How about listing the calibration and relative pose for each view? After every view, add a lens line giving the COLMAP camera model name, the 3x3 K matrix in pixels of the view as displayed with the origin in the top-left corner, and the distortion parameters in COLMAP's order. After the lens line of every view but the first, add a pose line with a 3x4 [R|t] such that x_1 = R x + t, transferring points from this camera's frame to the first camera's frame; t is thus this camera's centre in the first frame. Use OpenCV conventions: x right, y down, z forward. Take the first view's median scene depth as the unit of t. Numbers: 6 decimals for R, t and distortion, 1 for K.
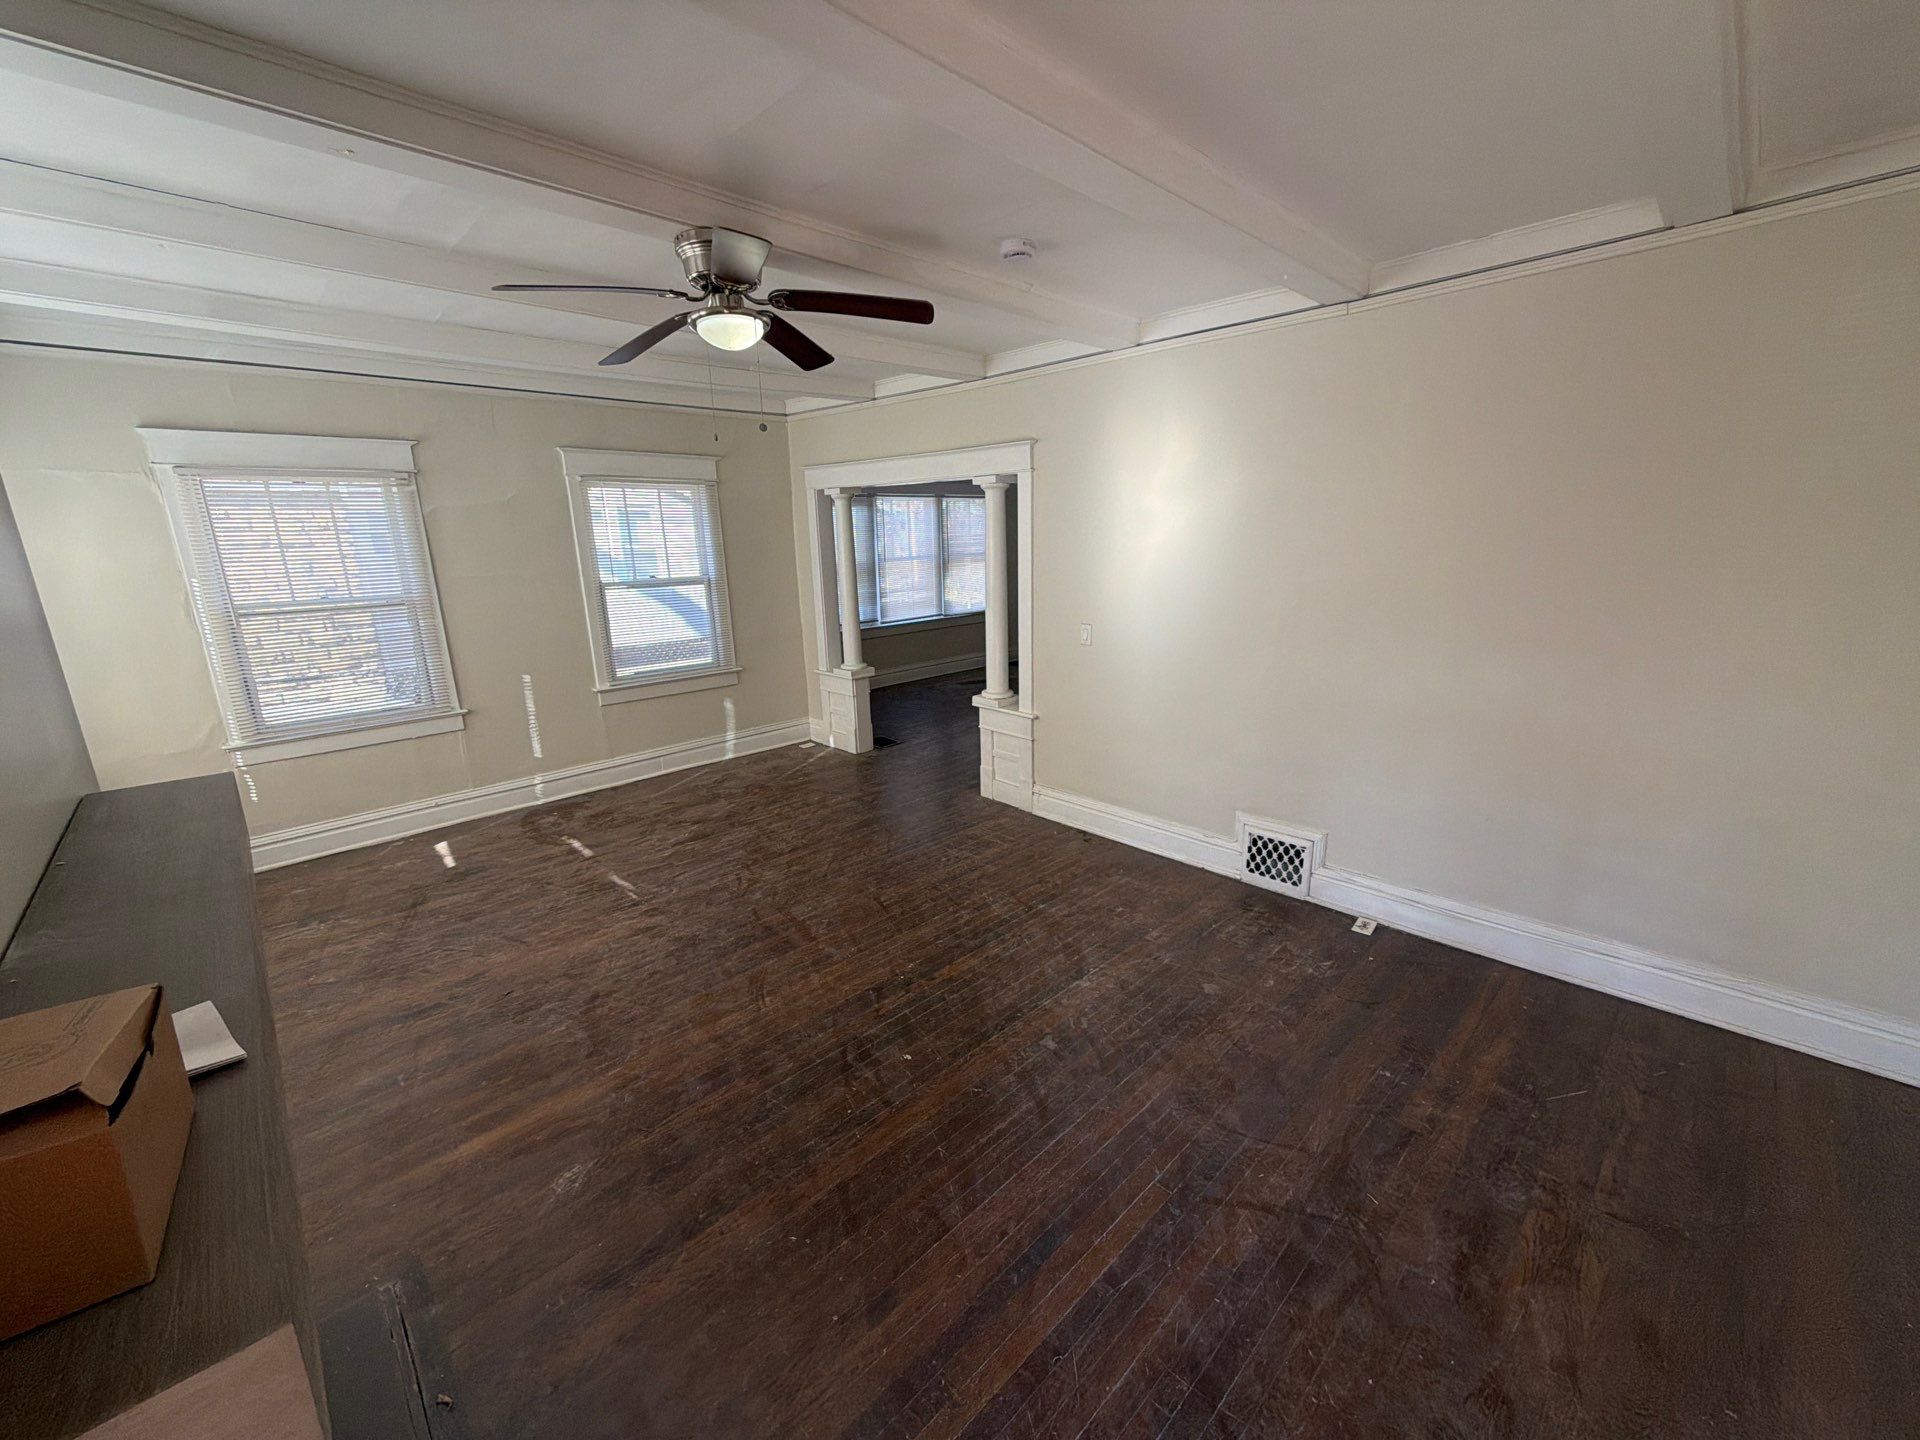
lens RADIAL K [[756.7, 0, 960.0], [0, 756.7, 720.0], [0, 0, 1]] dist [0.000259, -0.000330]
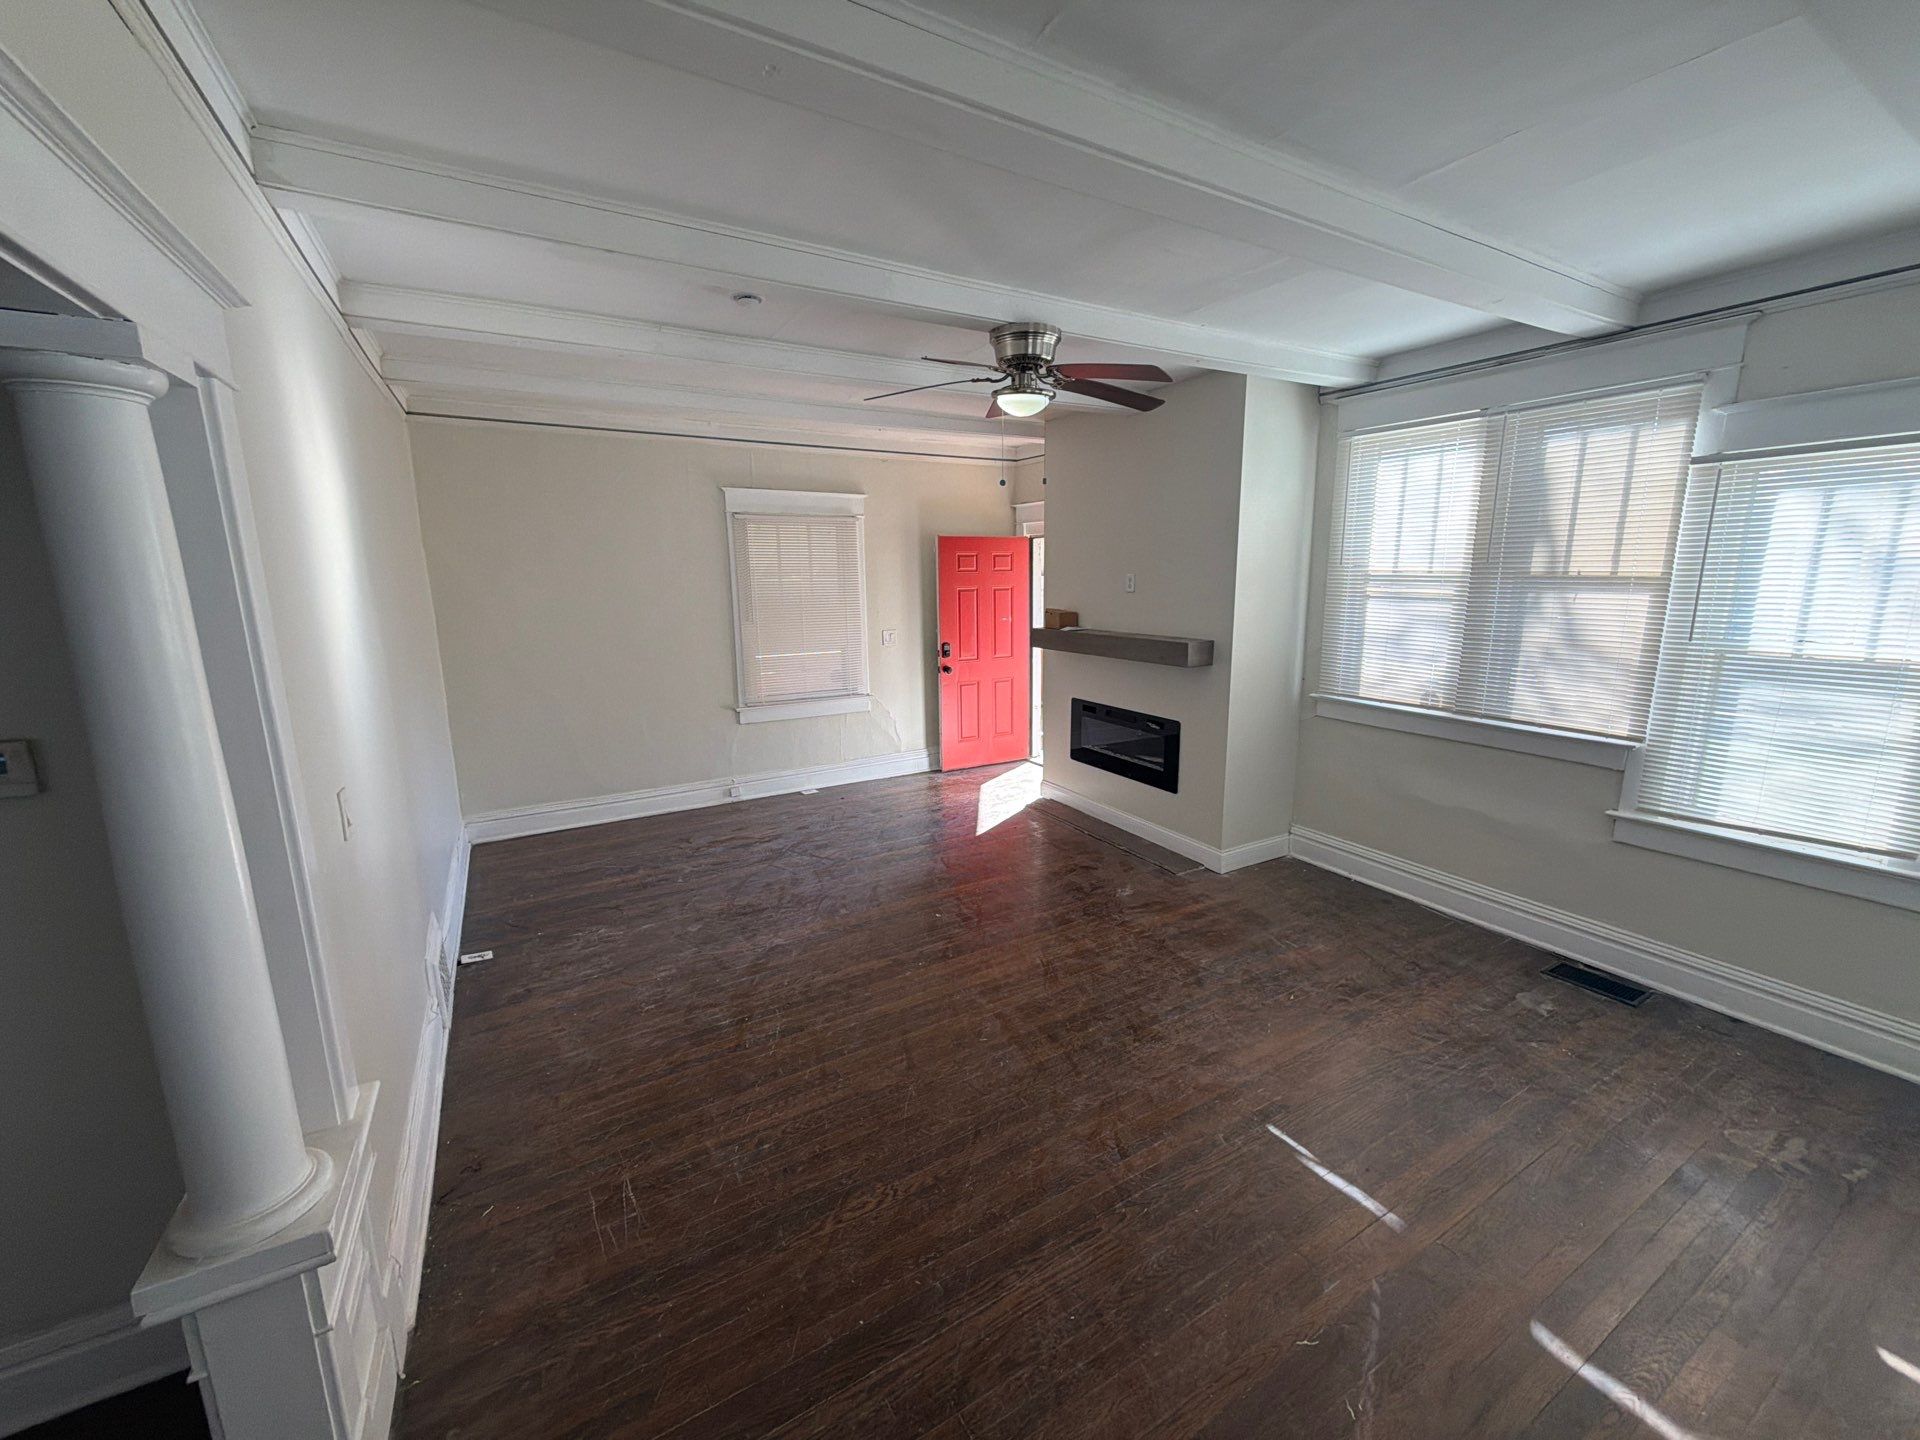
lens RADIAL K [[756.7, 0, 960.0], [0, 756.7, 720.0], [0, 0, 1]] dist [0.000259, -0.000330]
pose [[-0.968979, -0.016796, 0.246573, -0.385842], [0.090689, 0.903927, 0.417960, -0.426180], [-0.229905, 0.427356, -0.874363, 1.739608]]
